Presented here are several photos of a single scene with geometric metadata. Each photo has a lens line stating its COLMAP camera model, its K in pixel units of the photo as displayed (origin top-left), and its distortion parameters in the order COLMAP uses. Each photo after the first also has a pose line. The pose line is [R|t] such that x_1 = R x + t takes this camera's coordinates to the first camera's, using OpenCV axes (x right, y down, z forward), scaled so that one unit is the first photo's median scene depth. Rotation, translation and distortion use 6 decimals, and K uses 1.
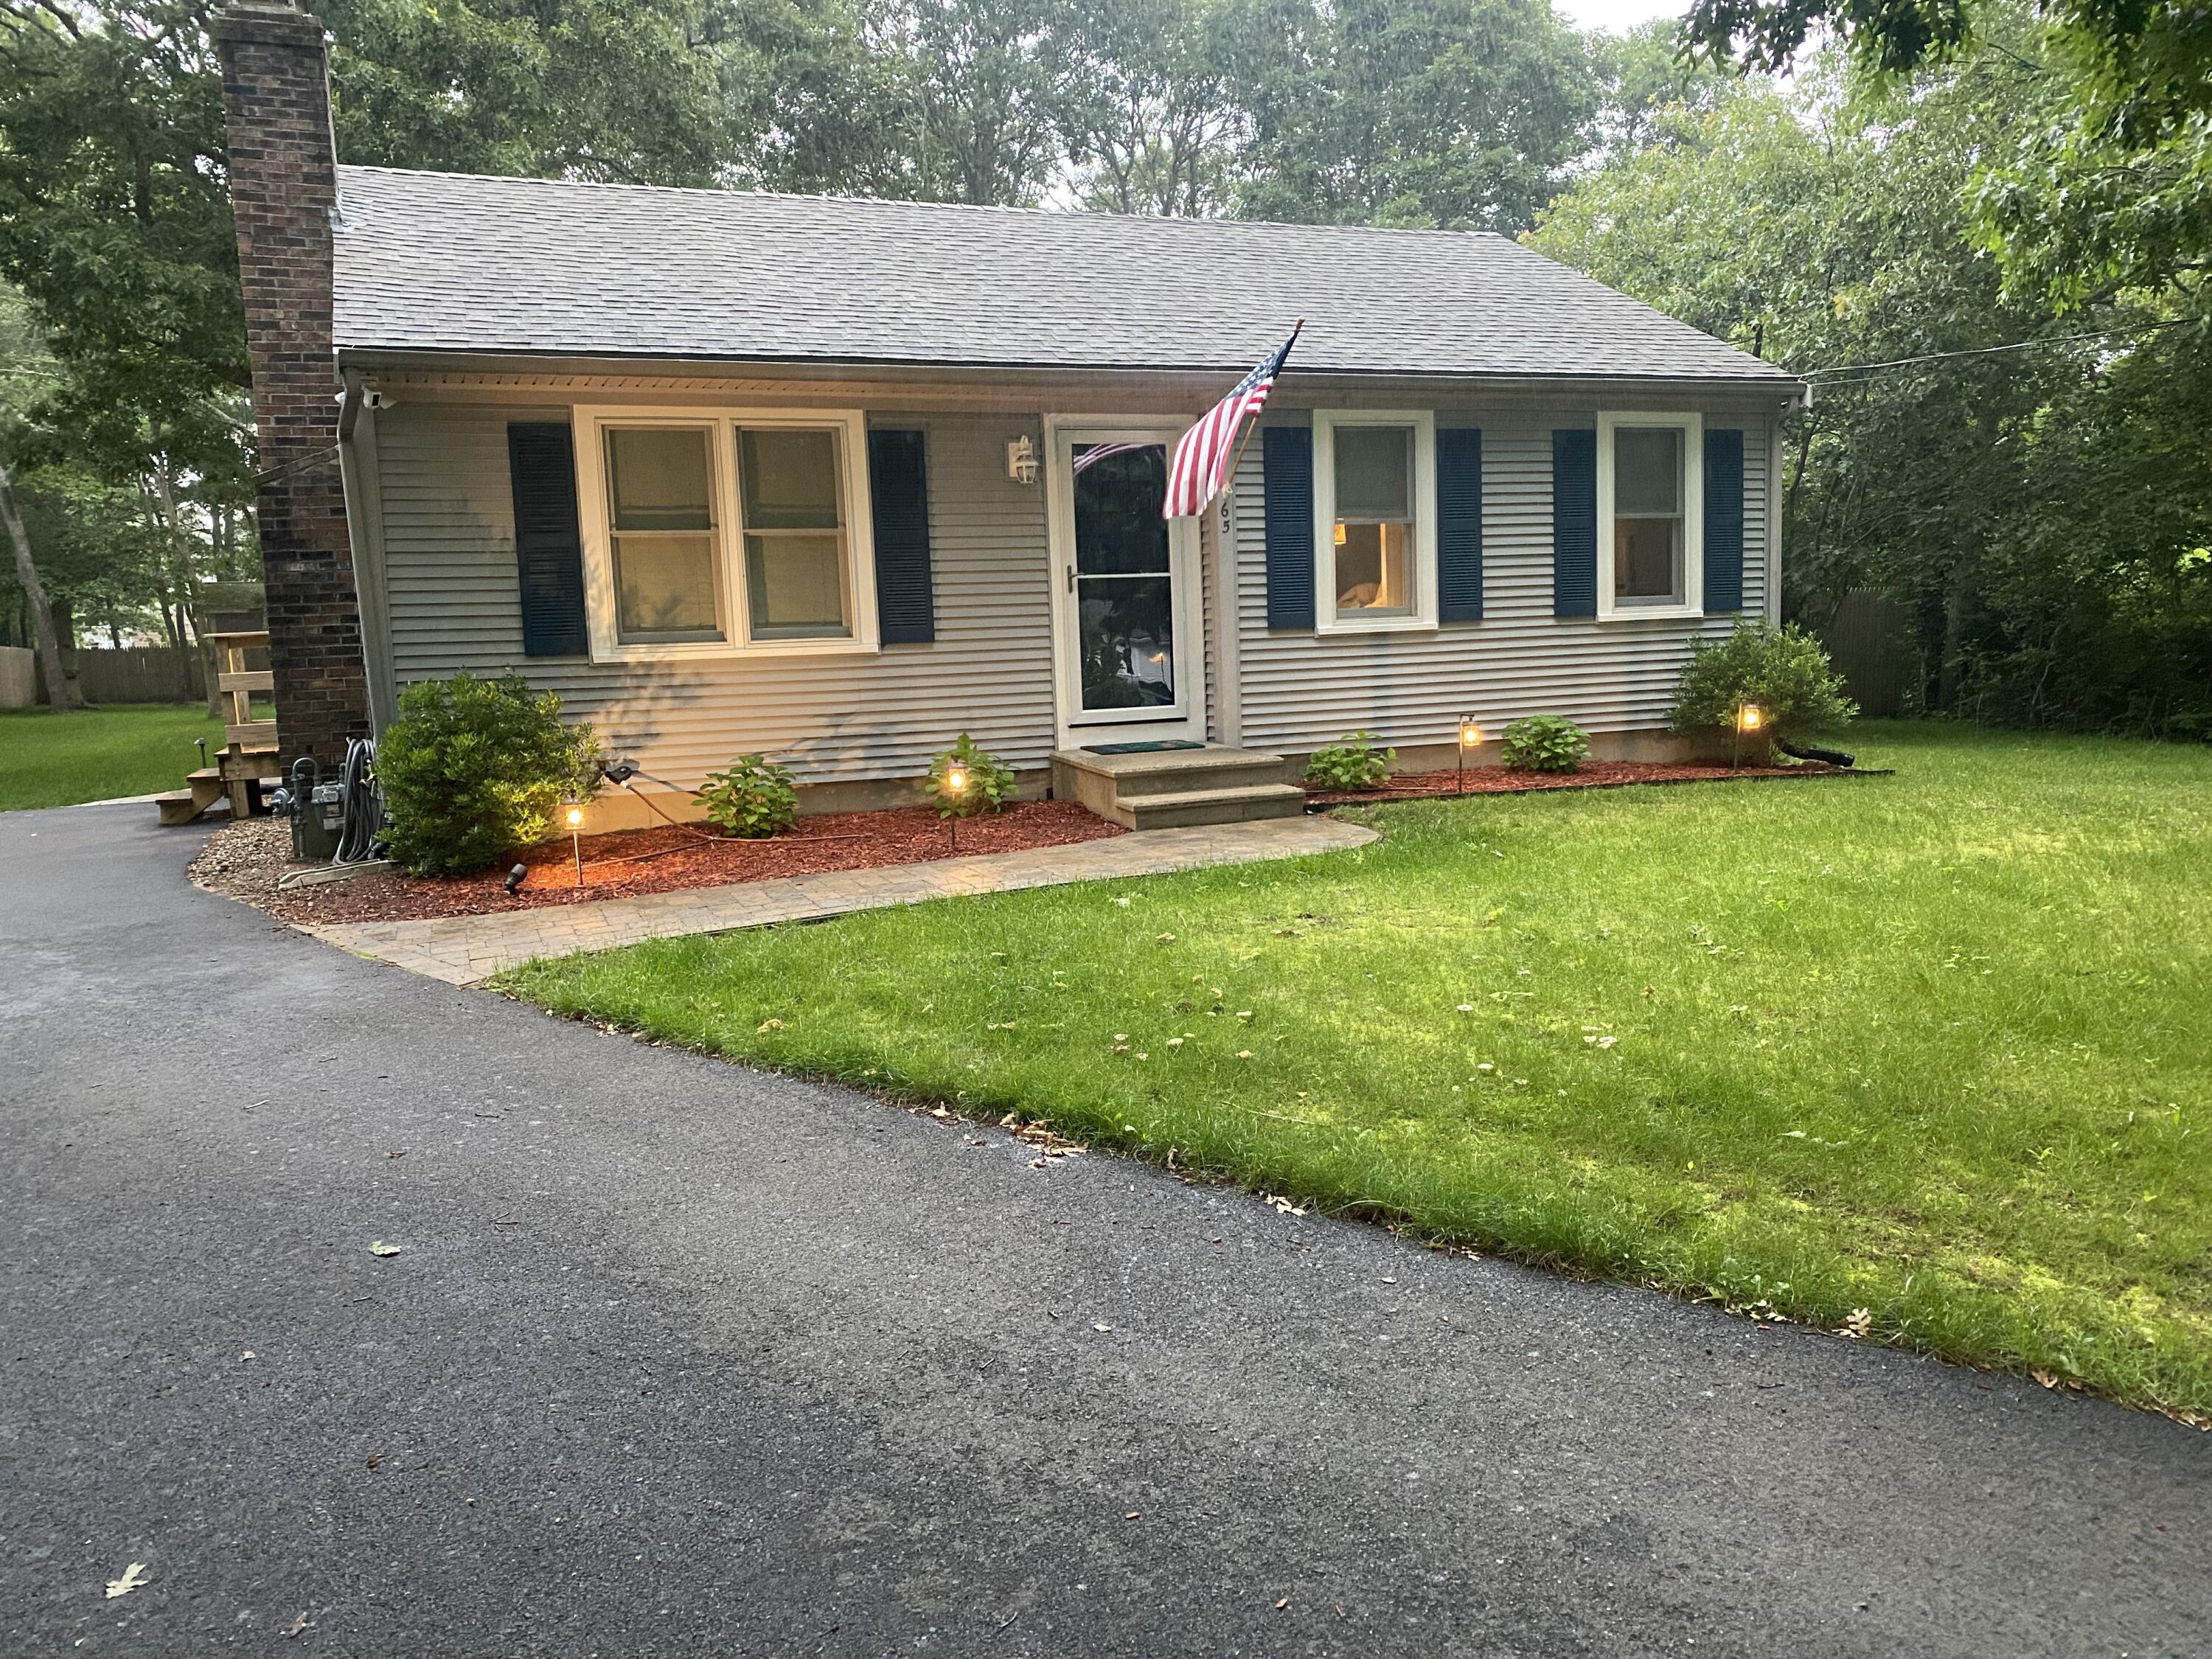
lens RADIAL K [[1677.6, 0, 1096.3], [0, 1677.6, 839.5], [0, 0, 1]] dist [0.104718, -0.153331]
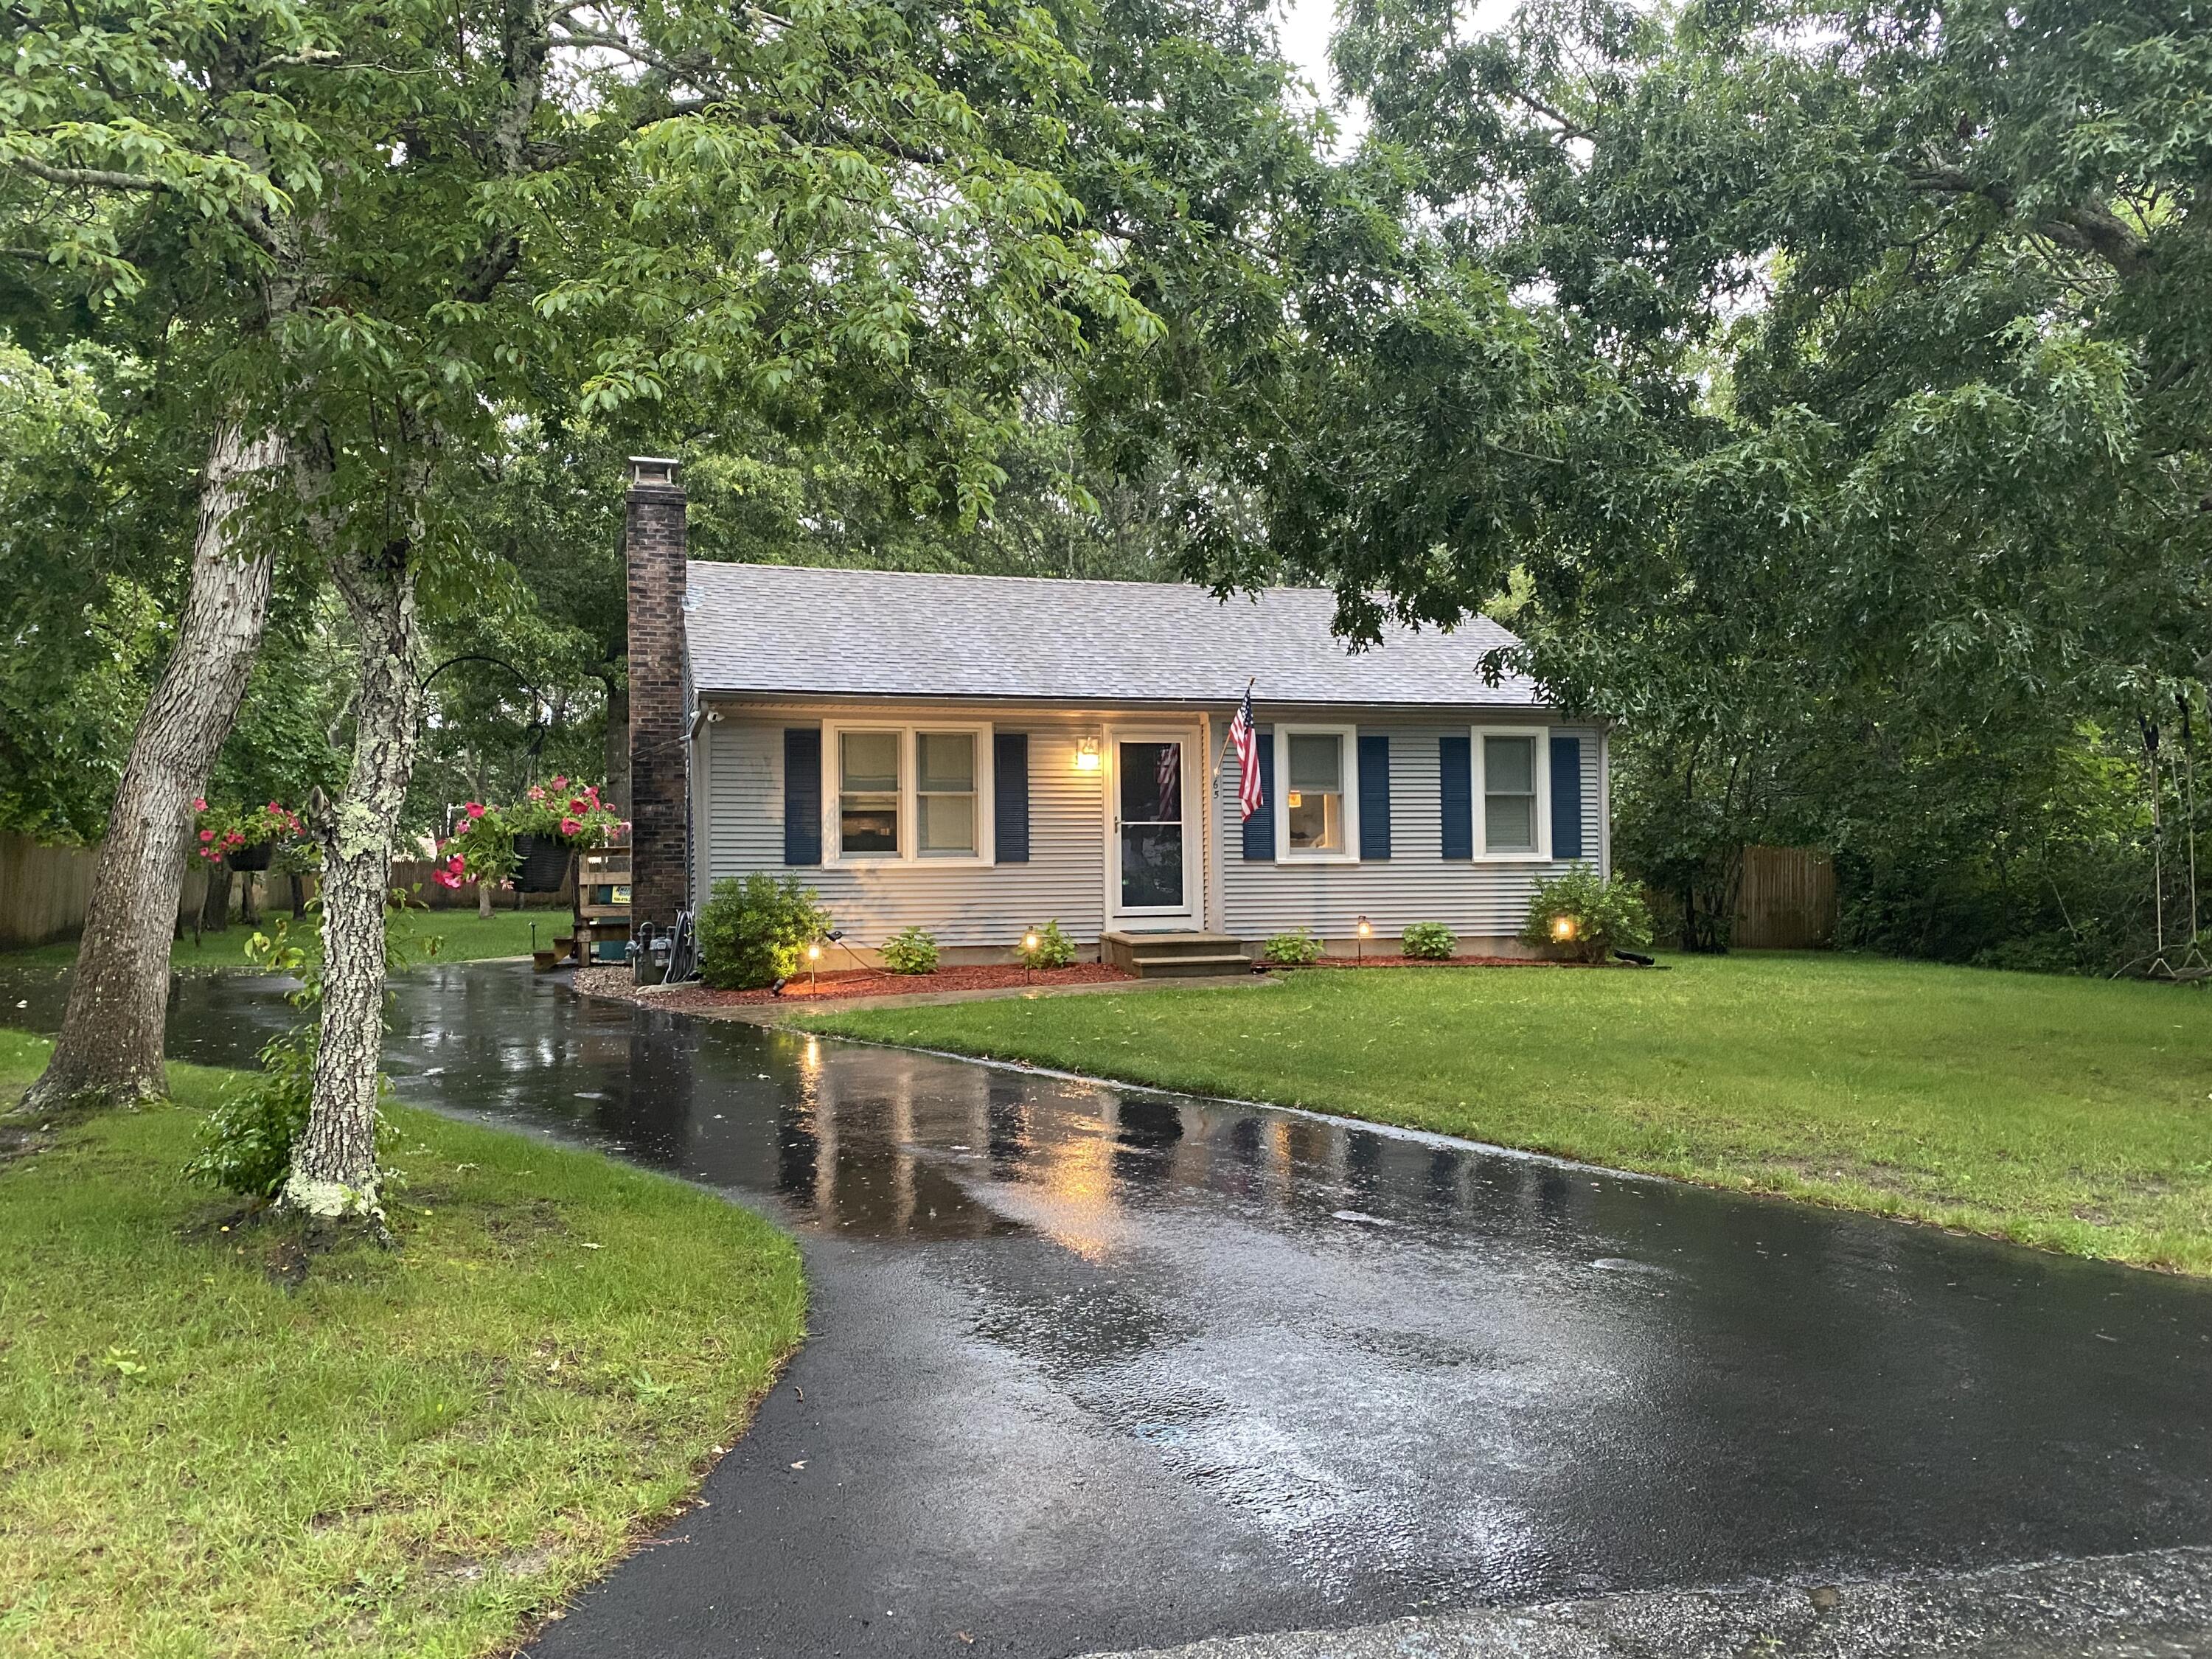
lens RADIAL K [[1700.7, 0, 1099.9], [0, 1700.7, 826.0], [0, 0, 1]] dist [0.184586, -0.000042]
pose [[0.995400, 0.025789, -0.092266, 0.116198], [-0.038698, 0.989254, -0.140992, 0.073148], [0.087638, 0.143914, 0.985702, -0.582584]]
